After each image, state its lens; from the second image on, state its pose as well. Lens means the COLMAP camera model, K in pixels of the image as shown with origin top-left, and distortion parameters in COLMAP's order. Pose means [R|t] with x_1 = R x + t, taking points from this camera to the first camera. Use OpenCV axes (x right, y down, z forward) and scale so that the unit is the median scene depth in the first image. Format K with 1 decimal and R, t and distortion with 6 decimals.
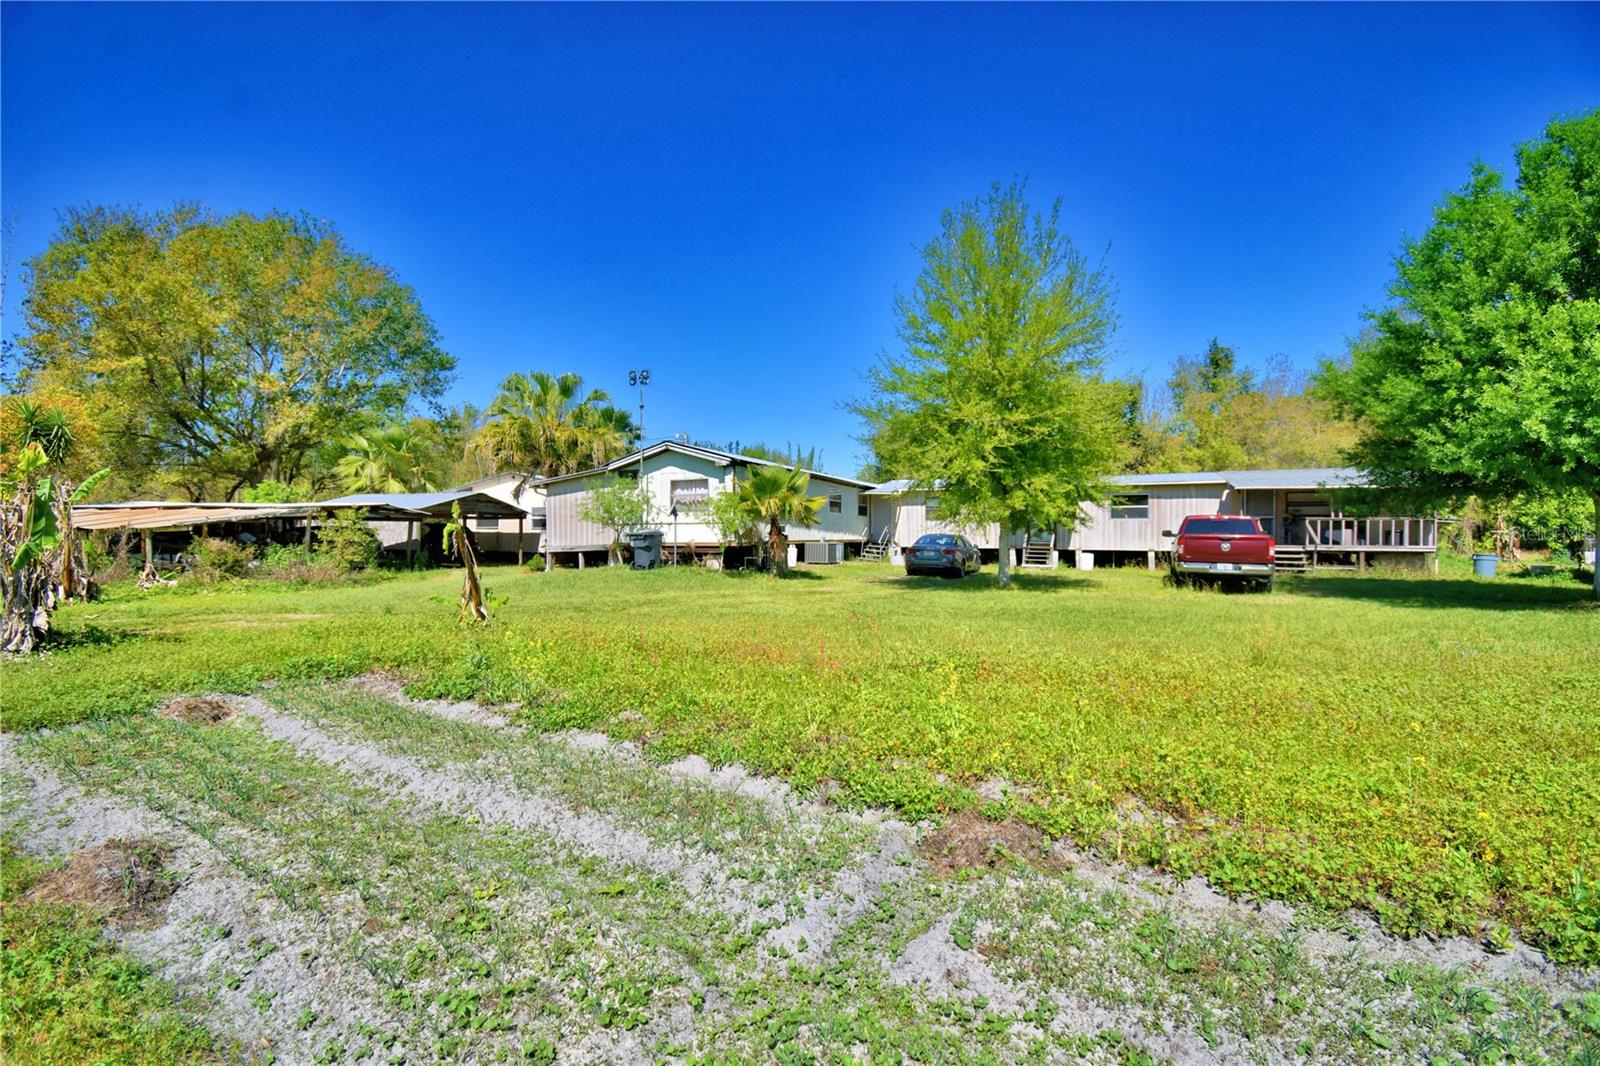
lens RADIAL K [[706.5, 0, 802.5], [0, 706.5, 532.0], [0, 0, 1]] dist [0.003168, -0.015229]
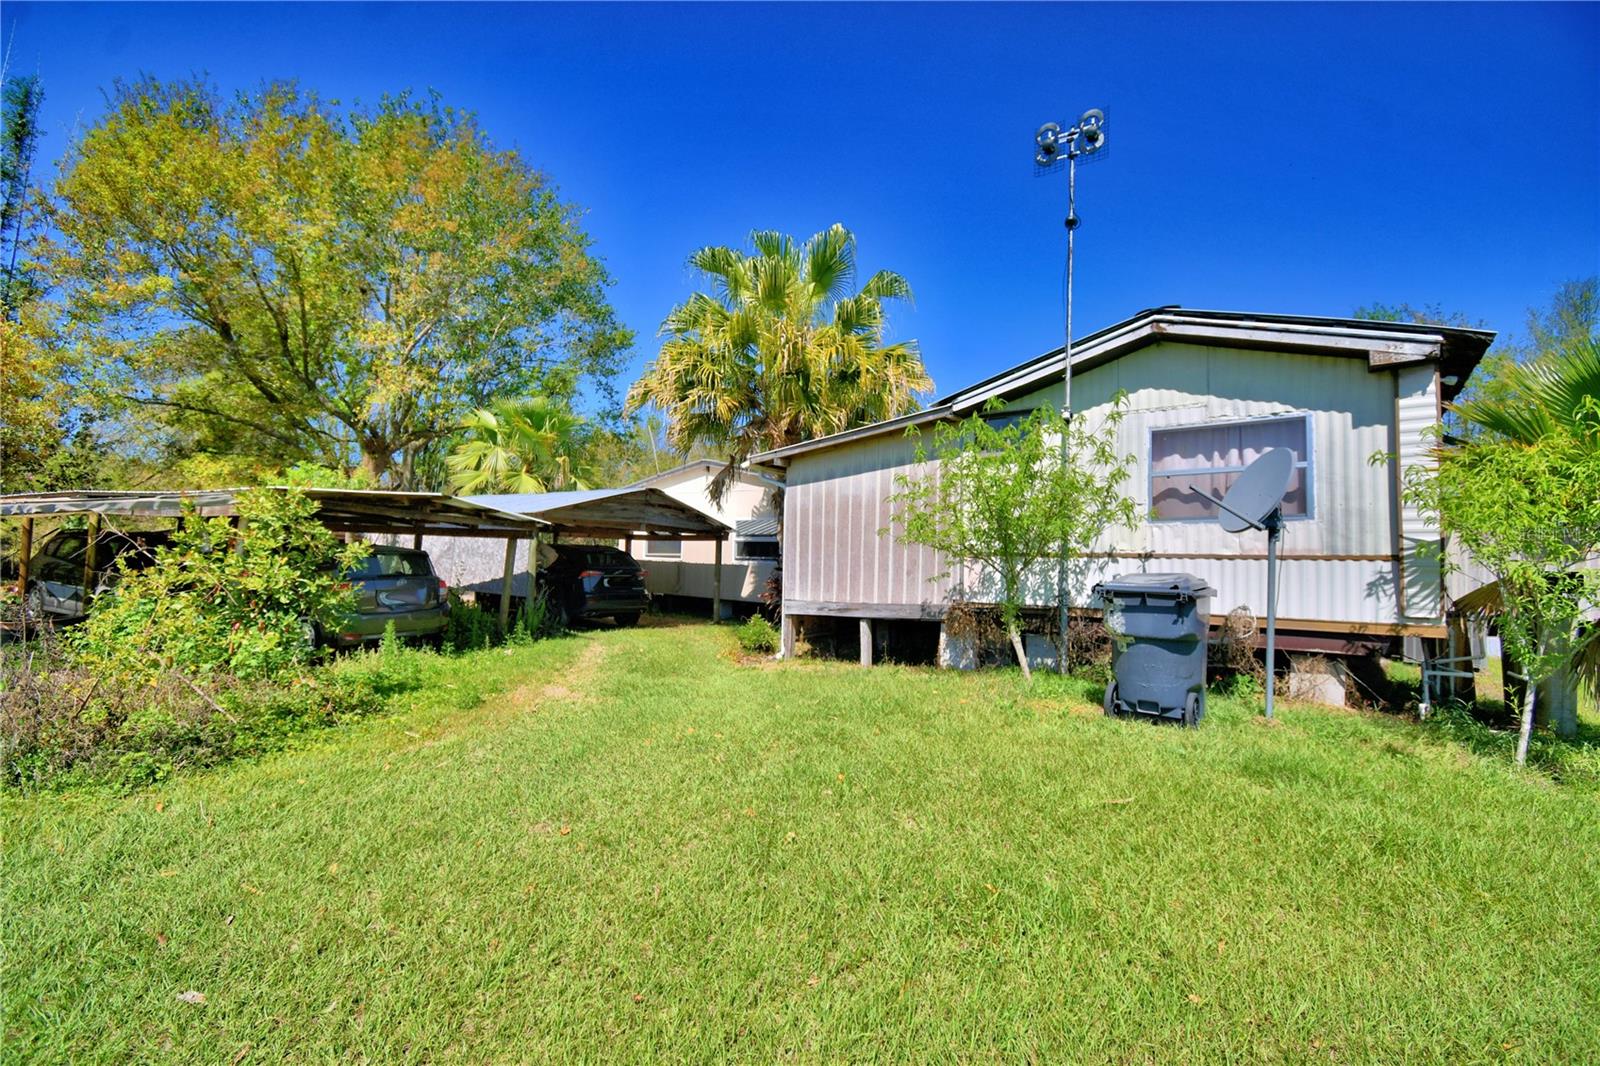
lens RADIAL K [[706.5, 0, 799.6], [0, 706.5, 530.0], [0, 0, 1]] dist [0.003168, -0.015229]
pose [[0.971655, 0.014825, -0.235937, -0.226385], [-0.025942, 0.998691, -0.044085, -0.003917], [0.234975, 0.048956, 0.970768, 0.522484]]
